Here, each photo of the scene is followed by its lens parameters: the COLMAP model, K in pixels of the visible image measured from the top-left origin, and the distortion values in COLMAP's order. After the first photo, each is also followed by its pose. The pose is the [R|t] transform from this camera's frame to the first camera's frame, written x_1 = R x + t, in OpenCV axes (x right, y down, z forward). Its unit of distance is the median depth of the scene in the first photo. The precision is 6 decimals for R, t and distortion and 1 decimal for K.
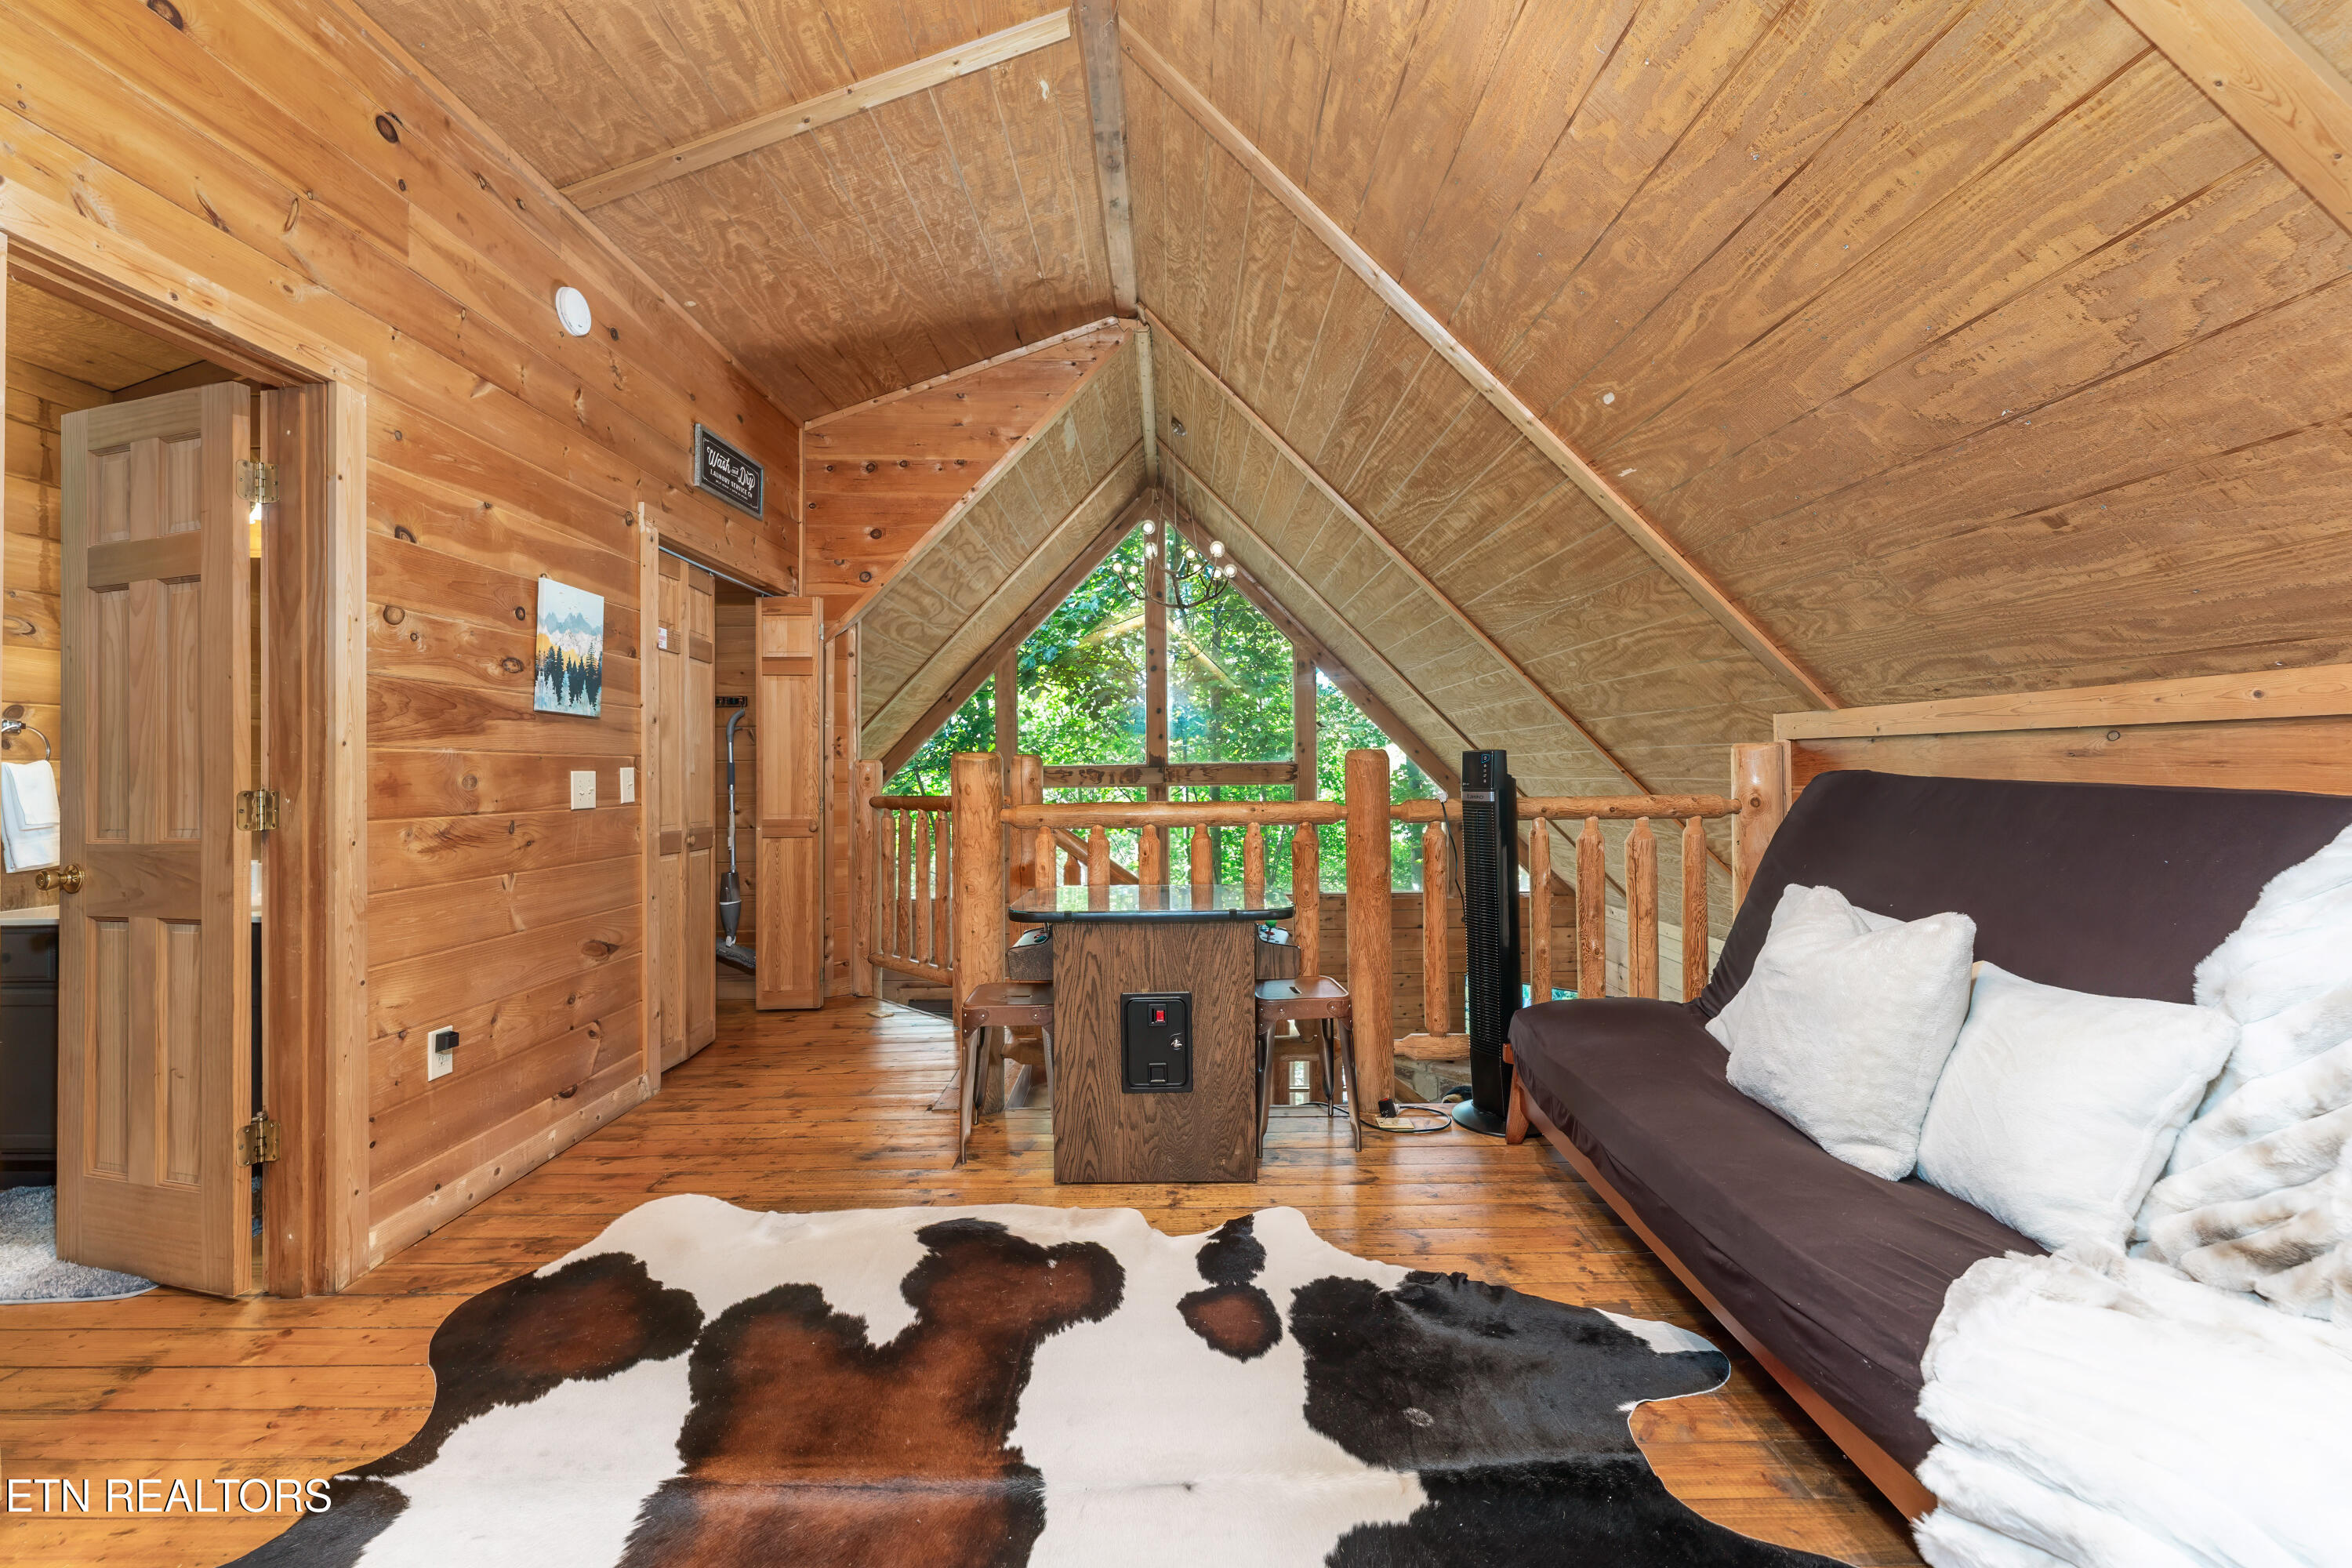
lens RADIAL K [[959.0, 0, 1180.0], [0, 959.0, 757.0], [0, 0, 1]] dist [0.000224, 0.000070]
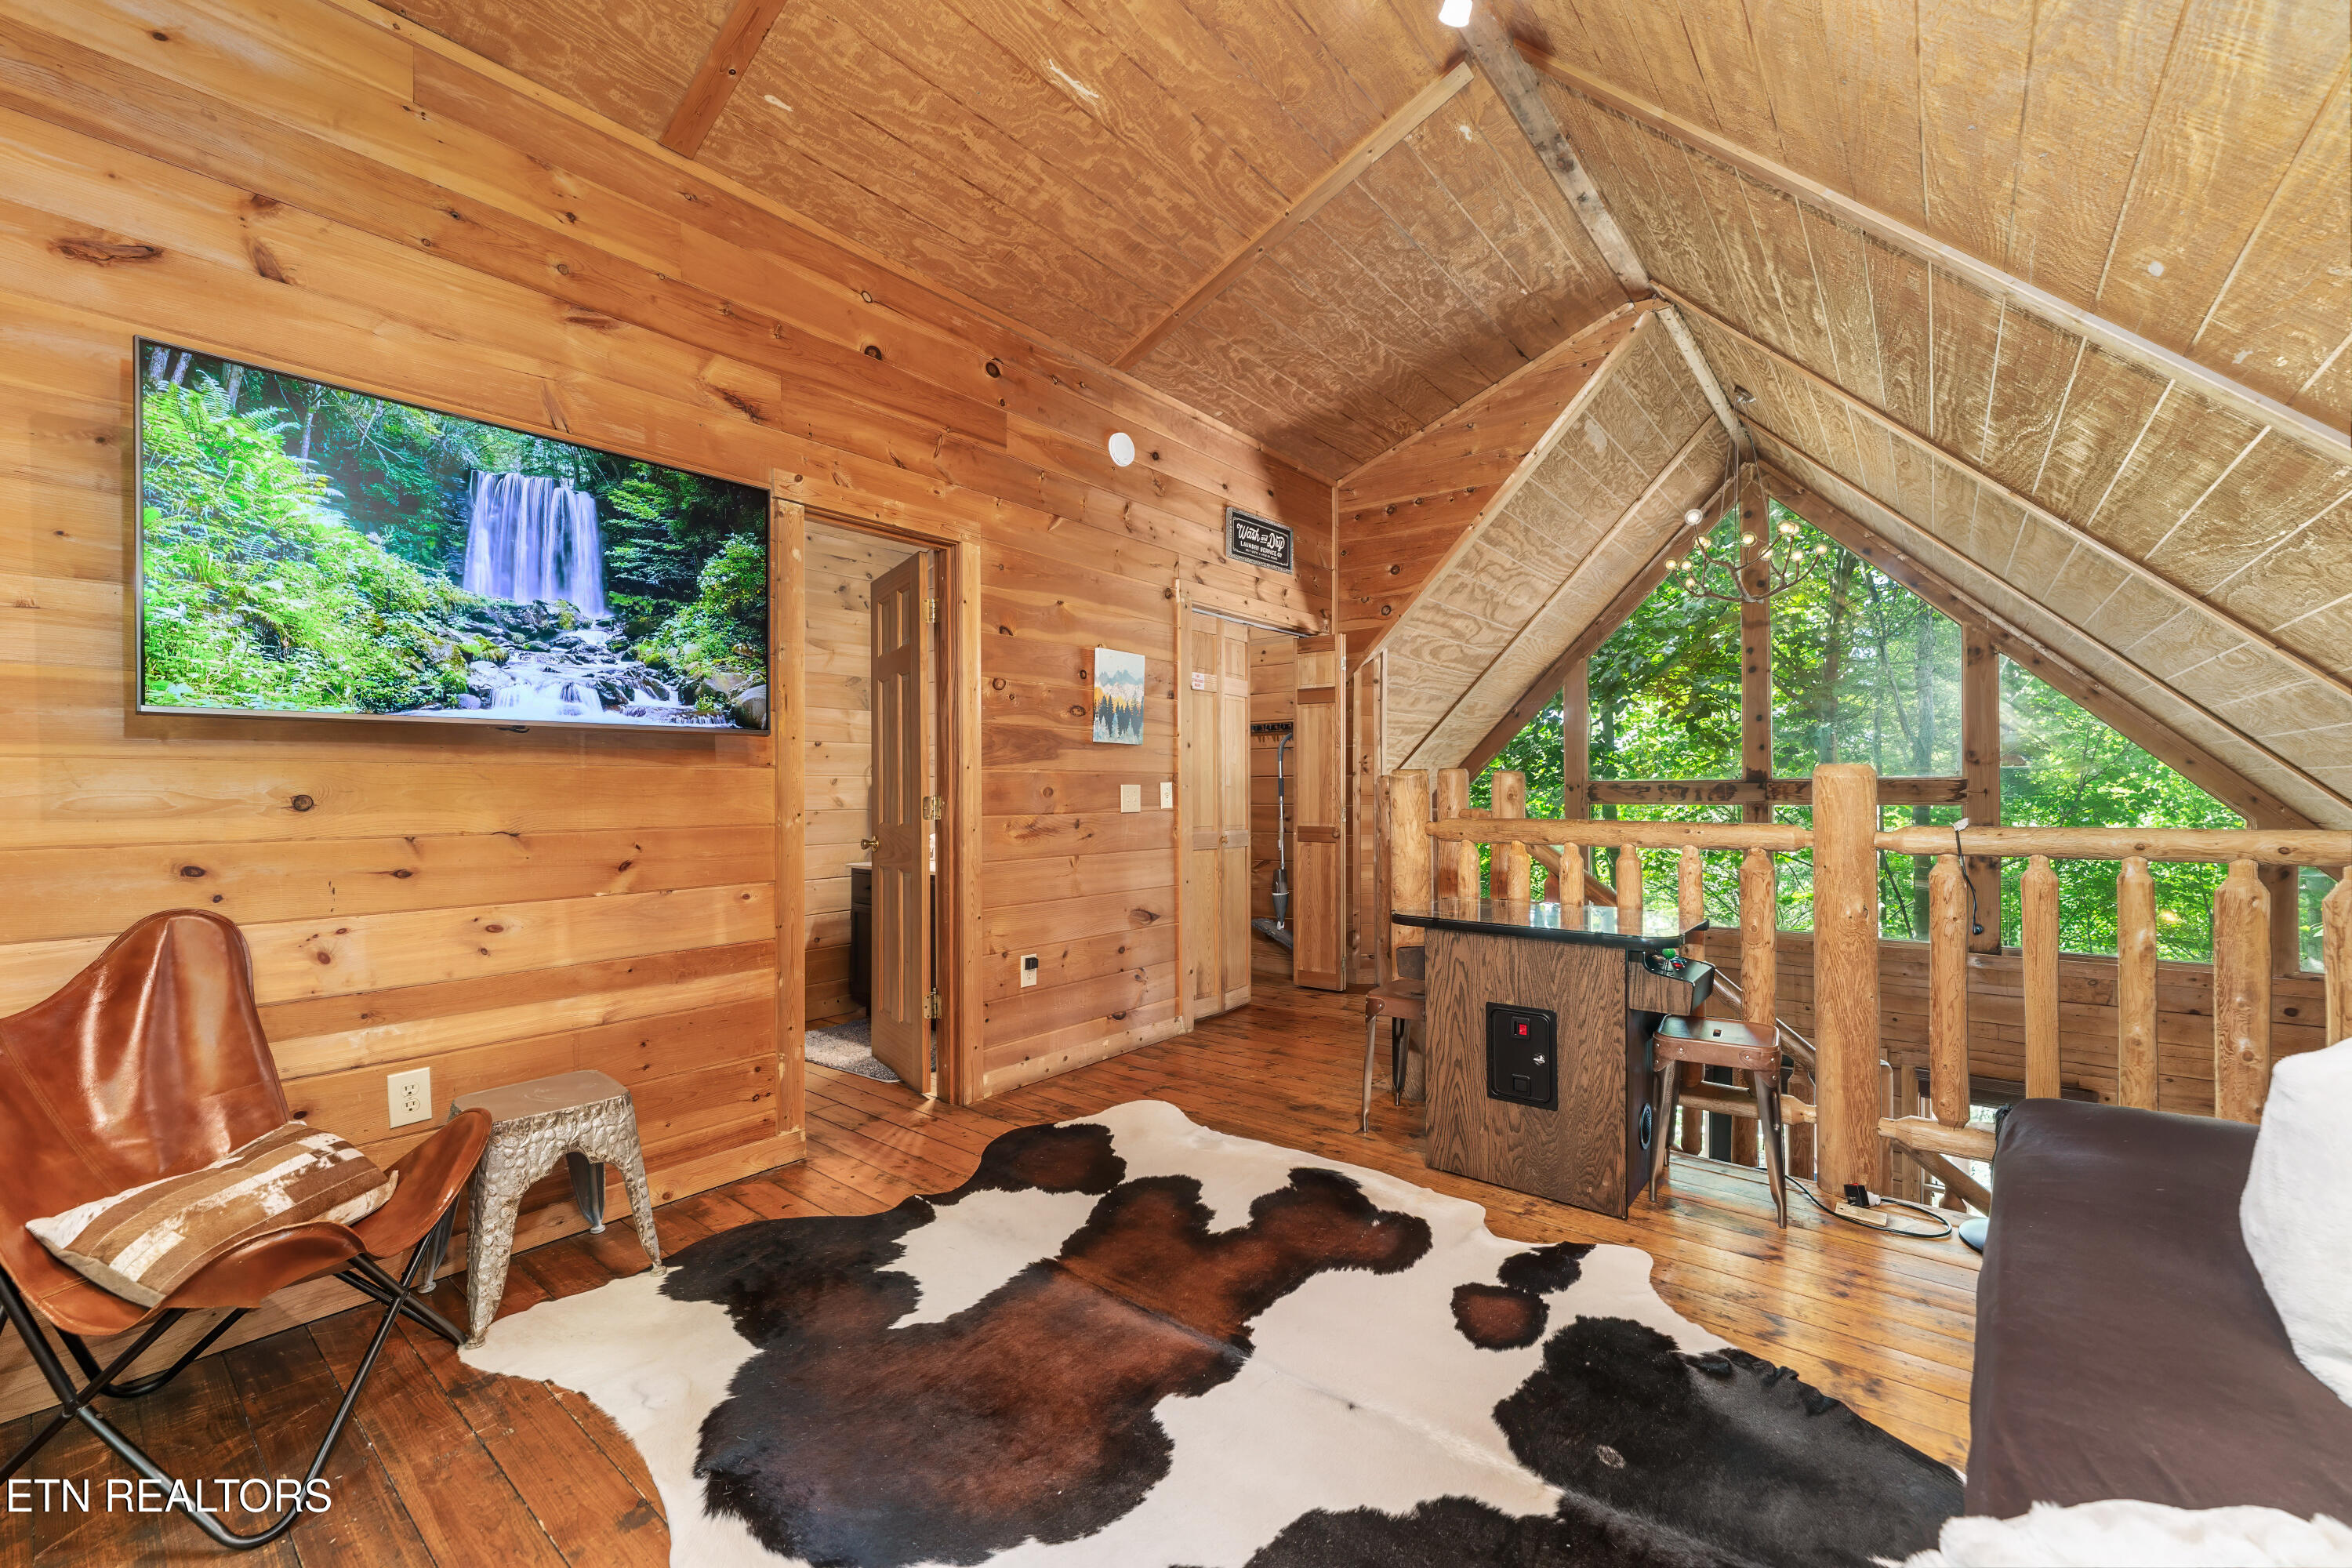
lens RADIAL K [[941.6, 0, 1169.3], [0, 941.6, 786.5], [0, 0, 1]] dist [-0.000090, -0.000816]
pose [[0.775047, 0.006642, -0.631868, 0.315713], [0.004195, 0.999869, 0.015656, -0.004490], [0.631889, -0.014785, 0.774918, -0.006494]]
